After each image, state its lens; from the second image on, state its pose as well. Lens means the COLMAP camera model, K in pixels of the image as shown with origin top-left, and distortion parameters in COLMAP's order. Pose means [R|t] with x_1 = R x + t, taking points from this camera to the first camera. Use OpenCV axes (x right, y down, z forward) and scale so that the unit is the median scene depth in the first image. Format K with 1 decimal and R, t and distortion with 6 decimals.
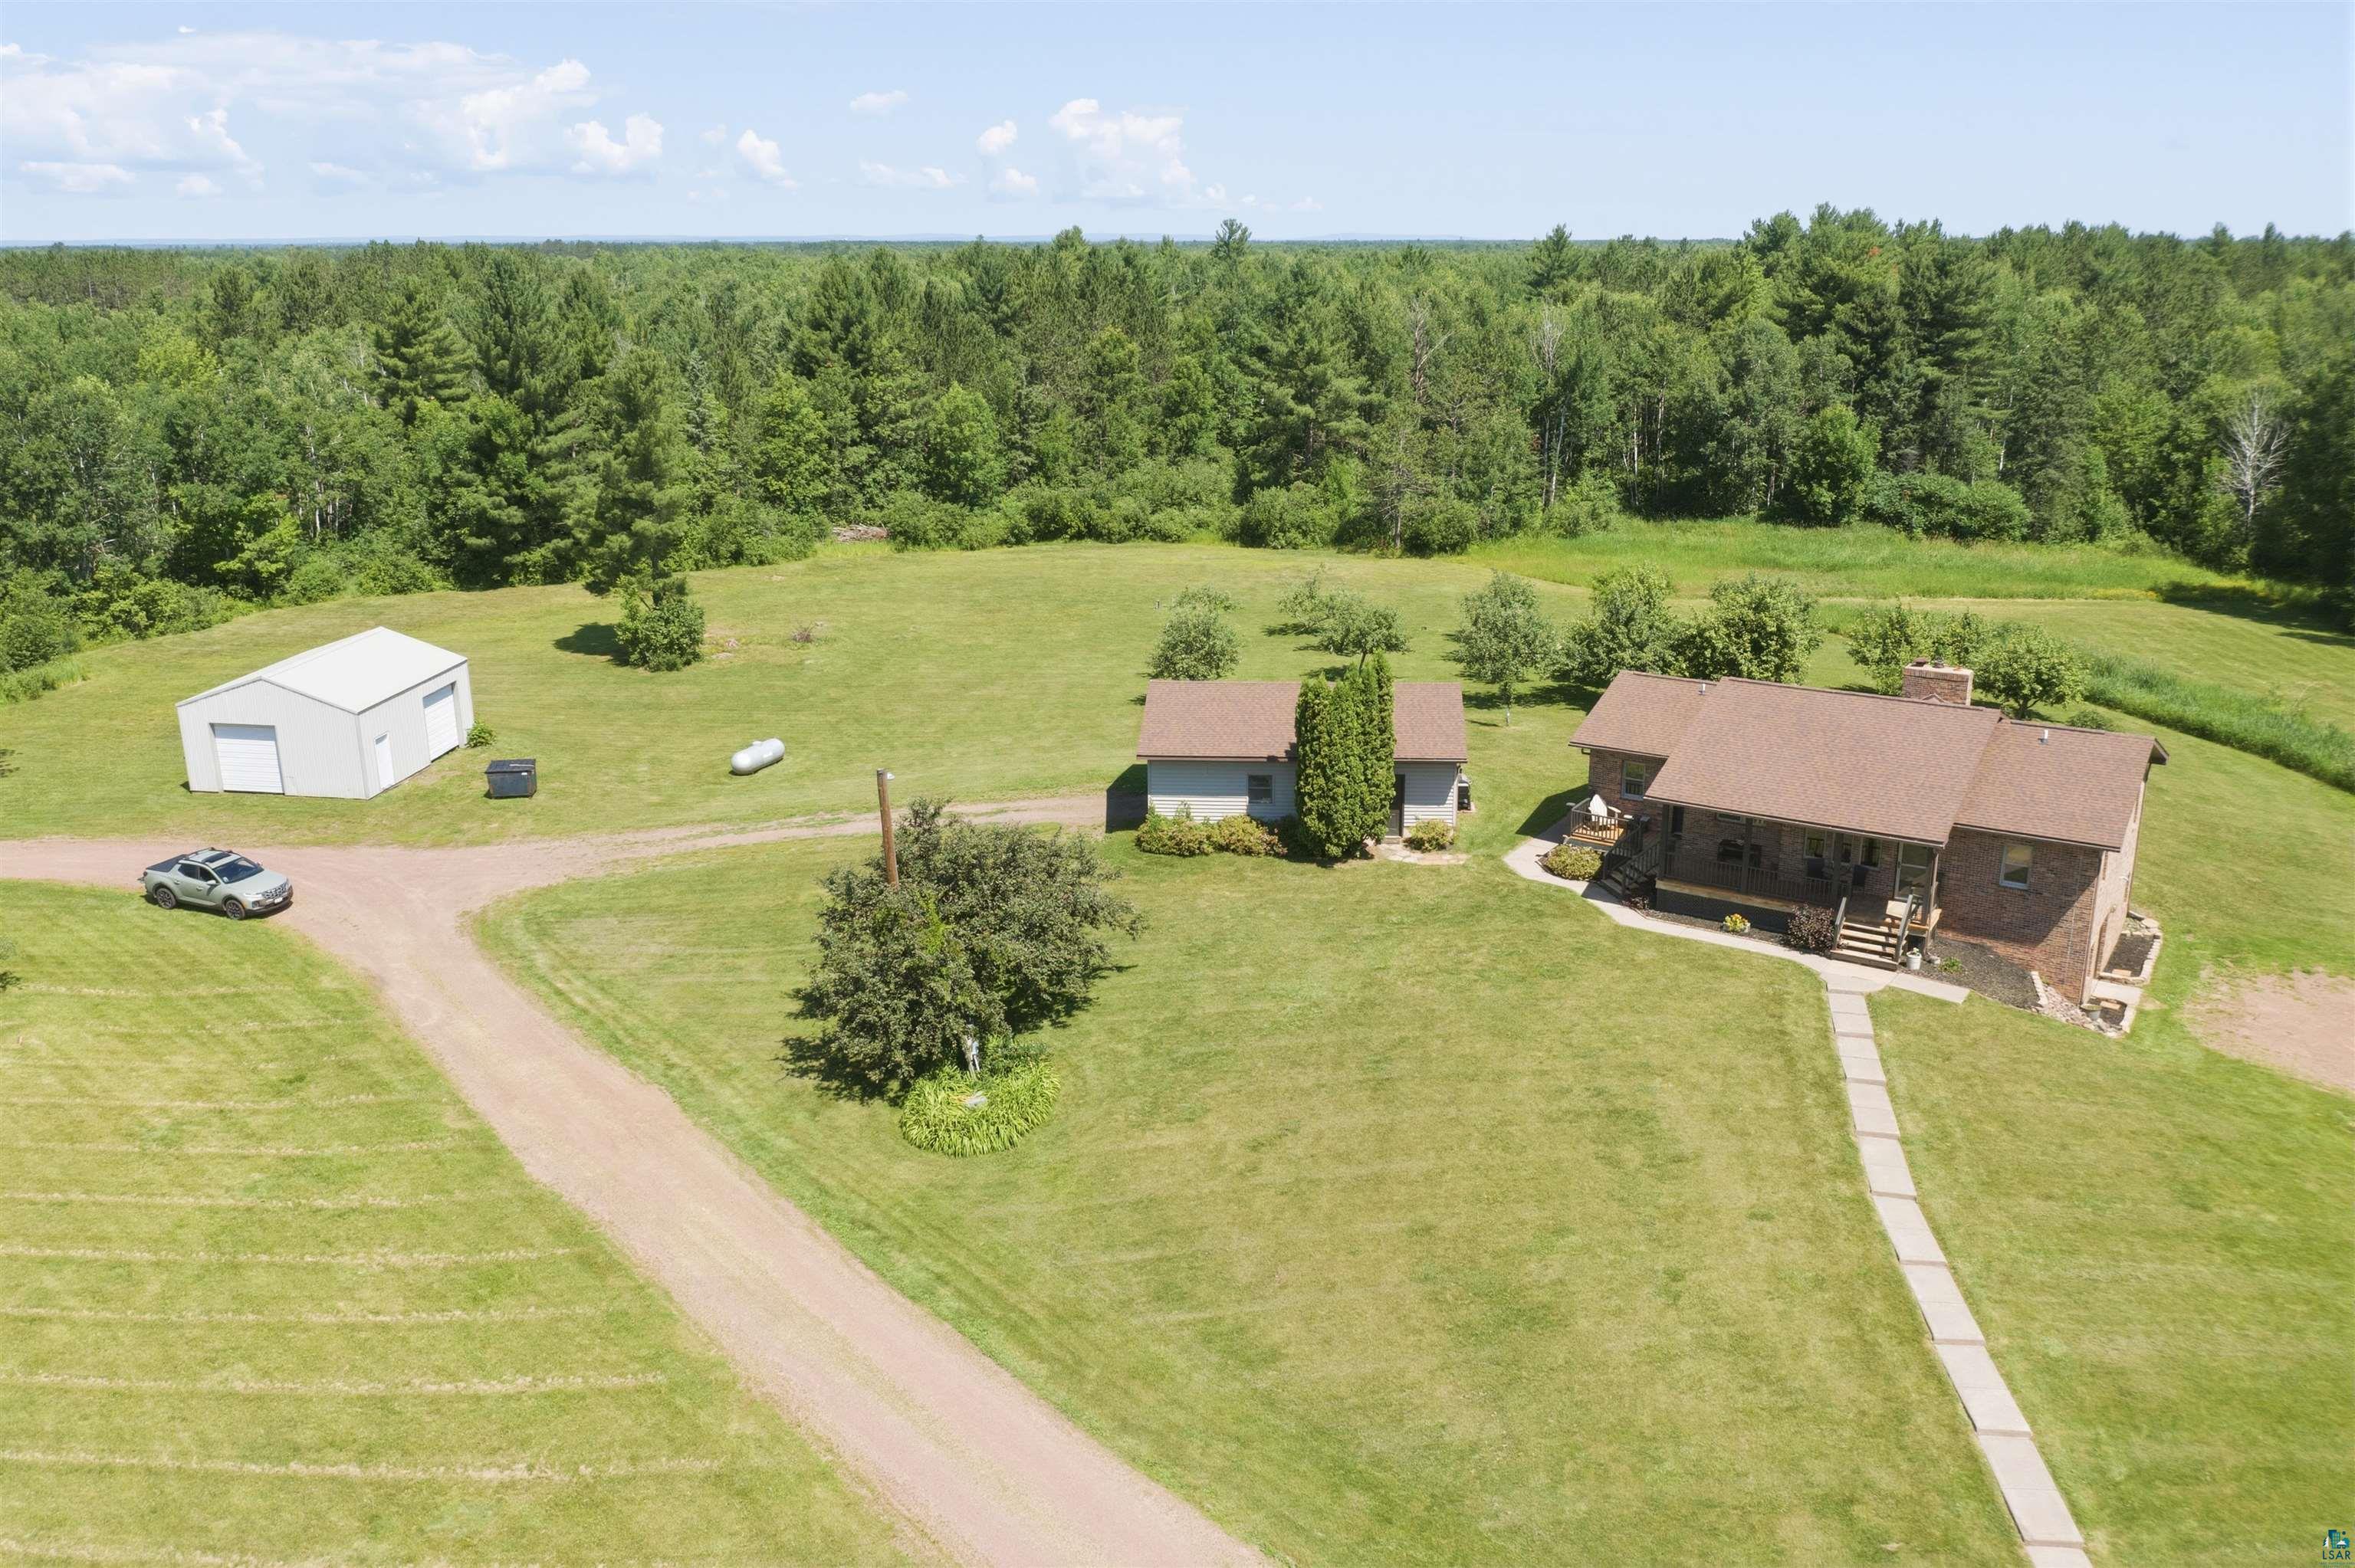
lens RADIAL K [[1861.3, 0, 1178.4], [0, 1861.3, 780.7], [0, 0, 1]] dist [-0.037388, 0.019157]
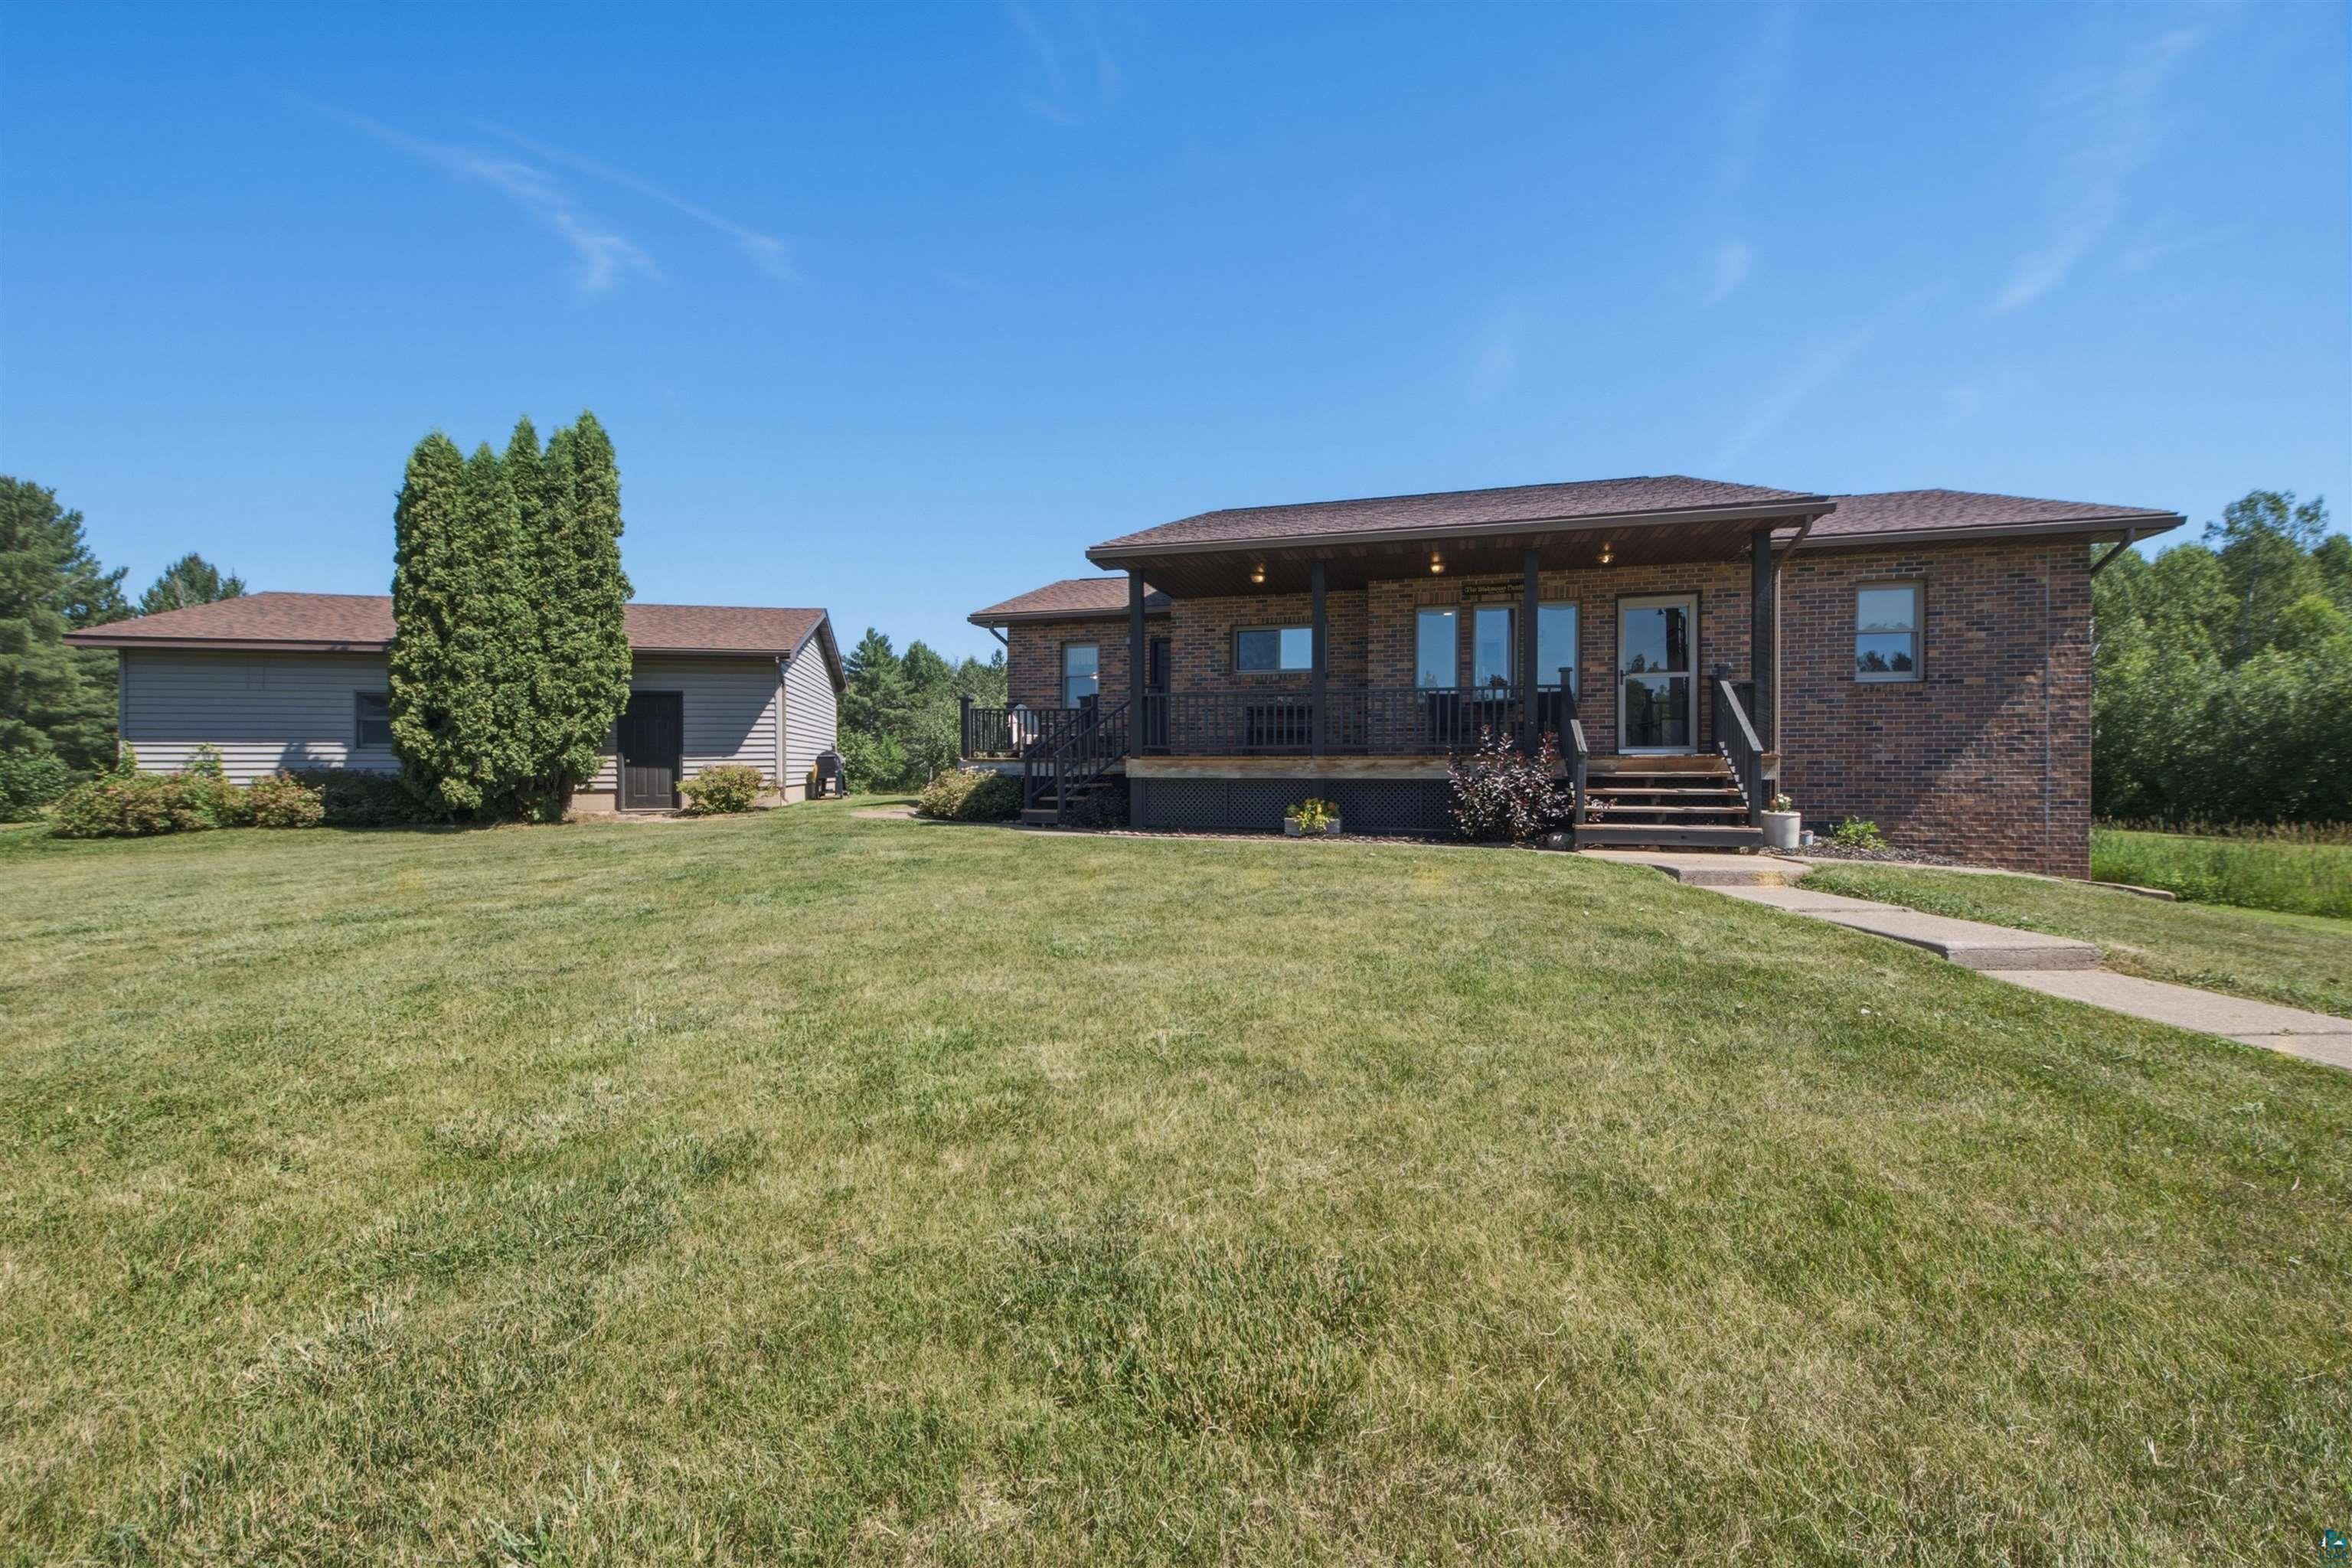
lens RADIAL K [[935.7, 0, 1174.7], [0, 935.7, 775.1], [0, 0, 1]] dist [-0.001084, 0.000457]
pose [[0.956034, 0.005240, 0.293209, 0.094687], [0.076995, 0.960278, -0.268211, 0.056106], [-0.282968, 0.278995, 0.917655, 0.369987]]
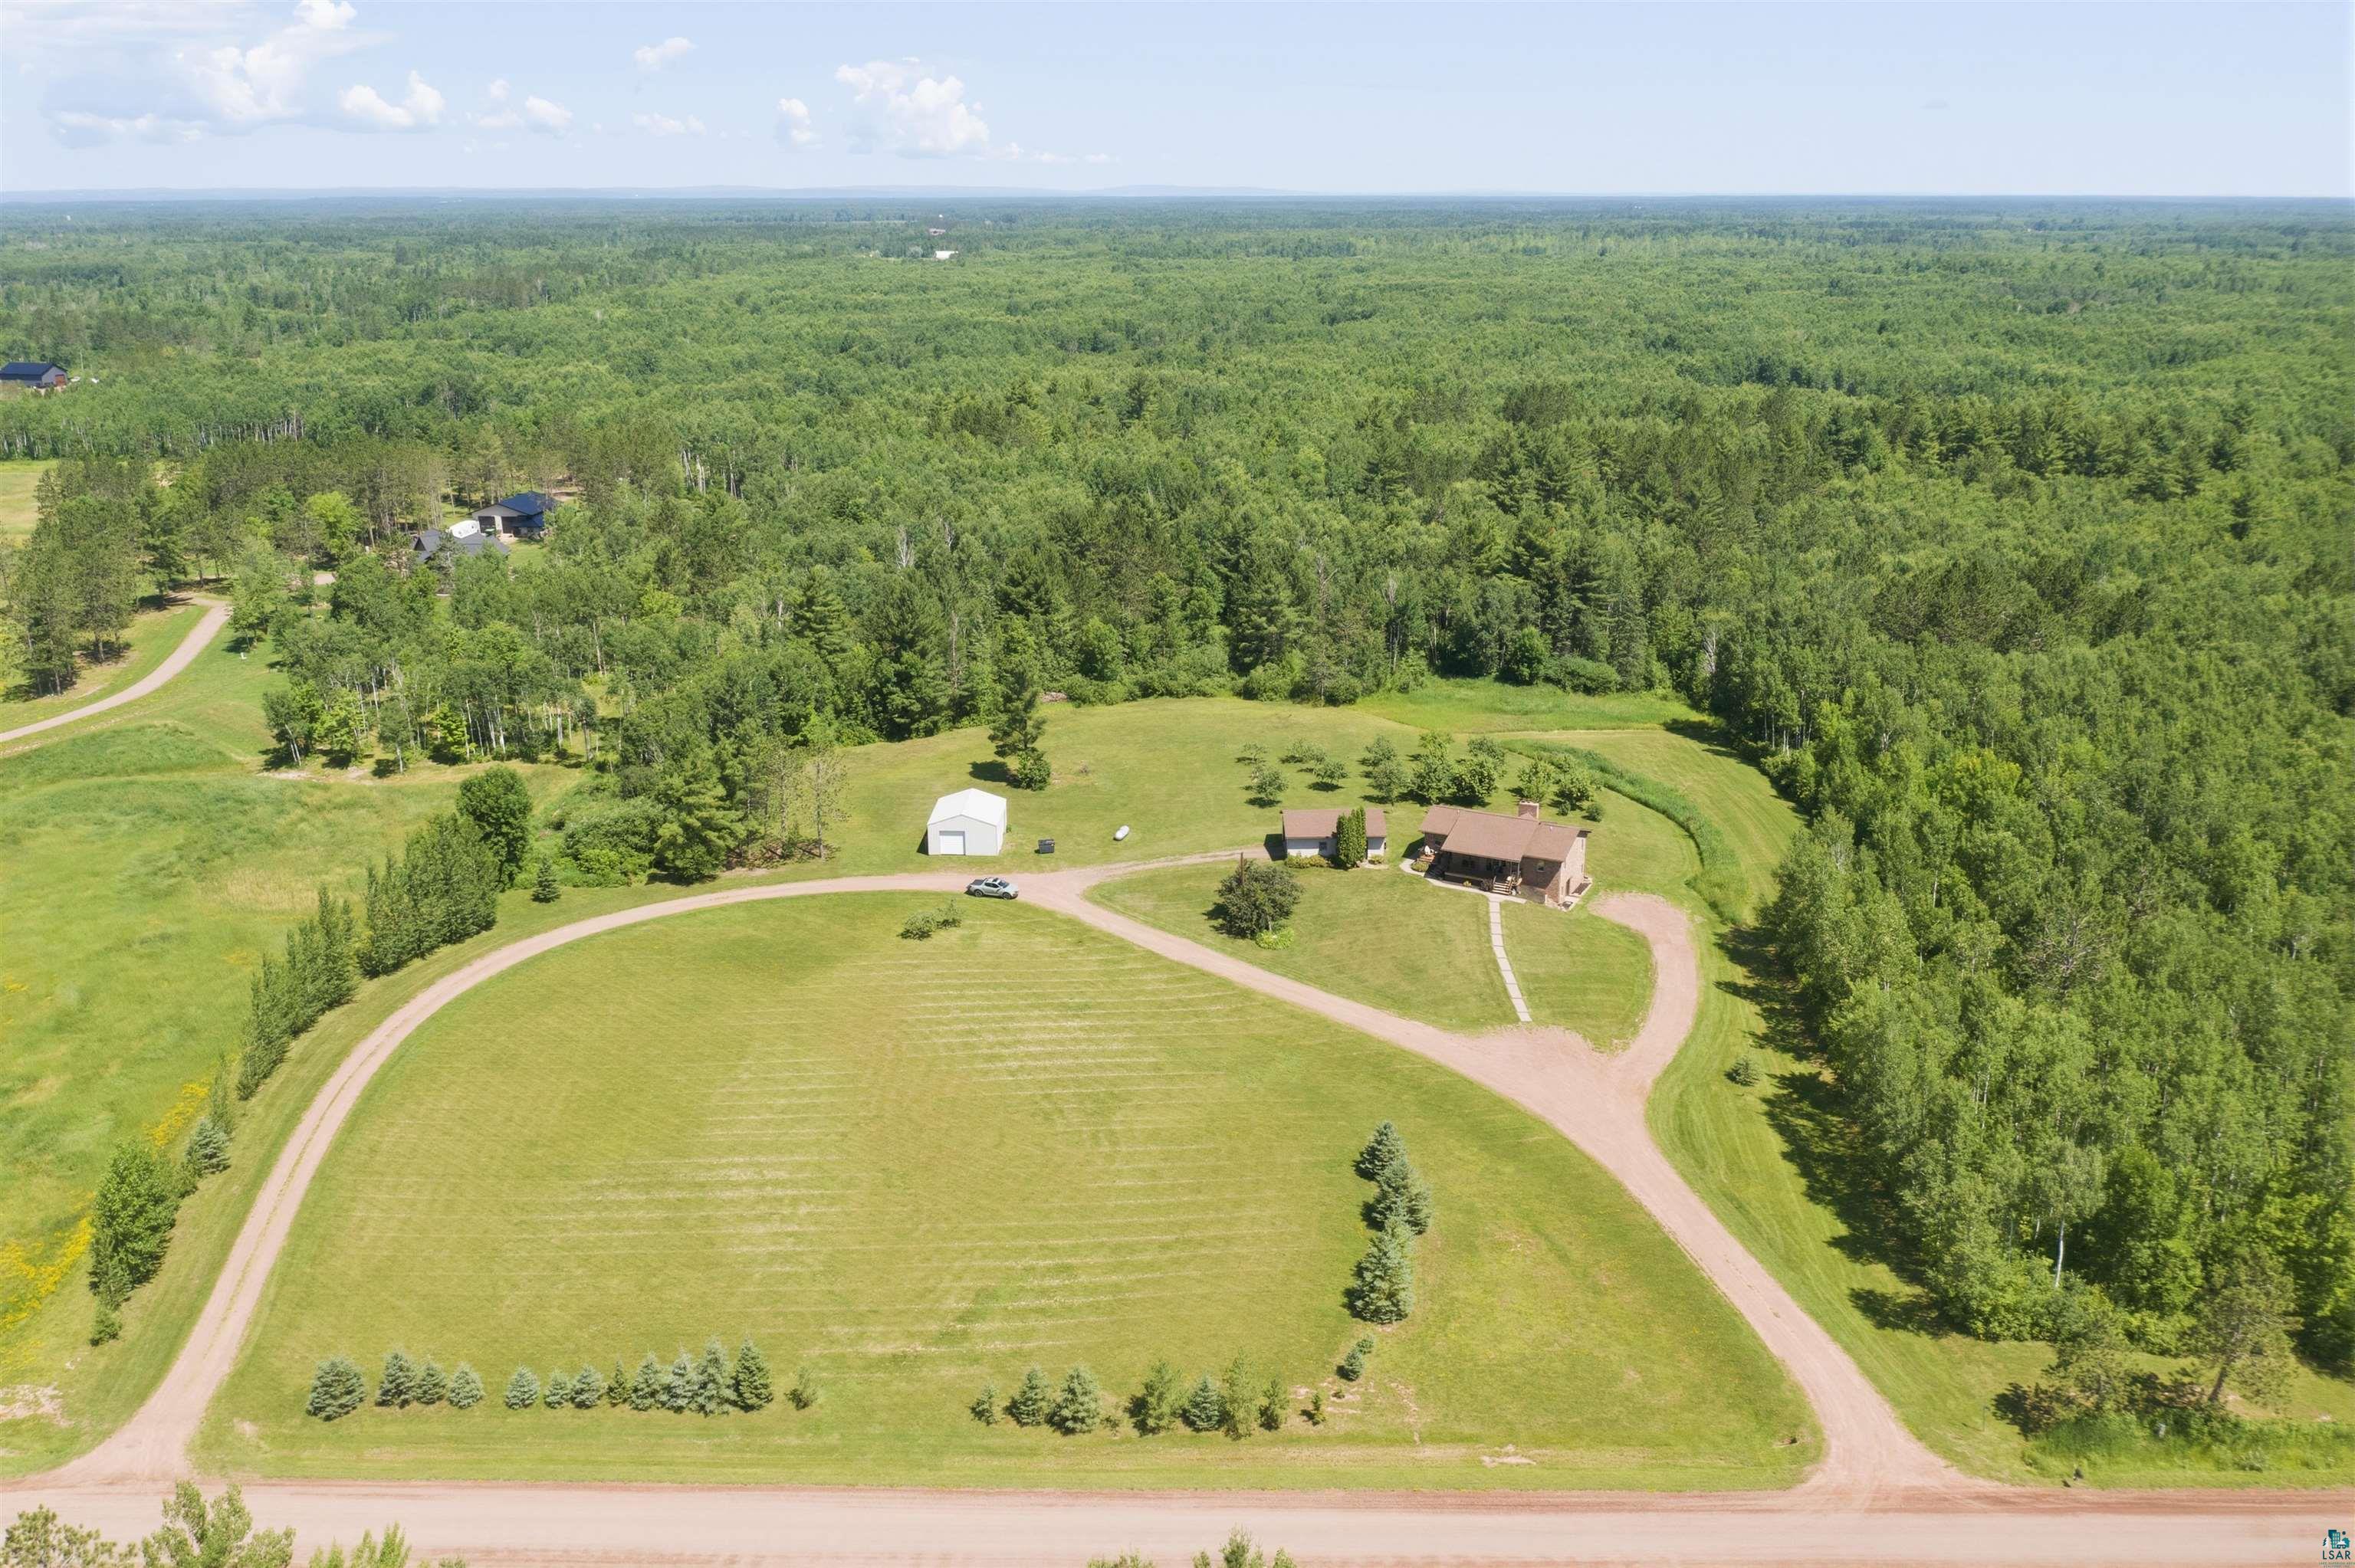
lens RADIAL K [[1861.3, 0, 1176.4], [0, 1861.3, 782.7], [0, 0, 1]] dist [-0.037388, 0.019157]
pose [[0.994573, -0.030591, 0.099442, -0.274223], [0.027969, 0.999226, 0.027647, -0.105486], [-0.100211, -0.024715, 0.994659, -1.131765]]
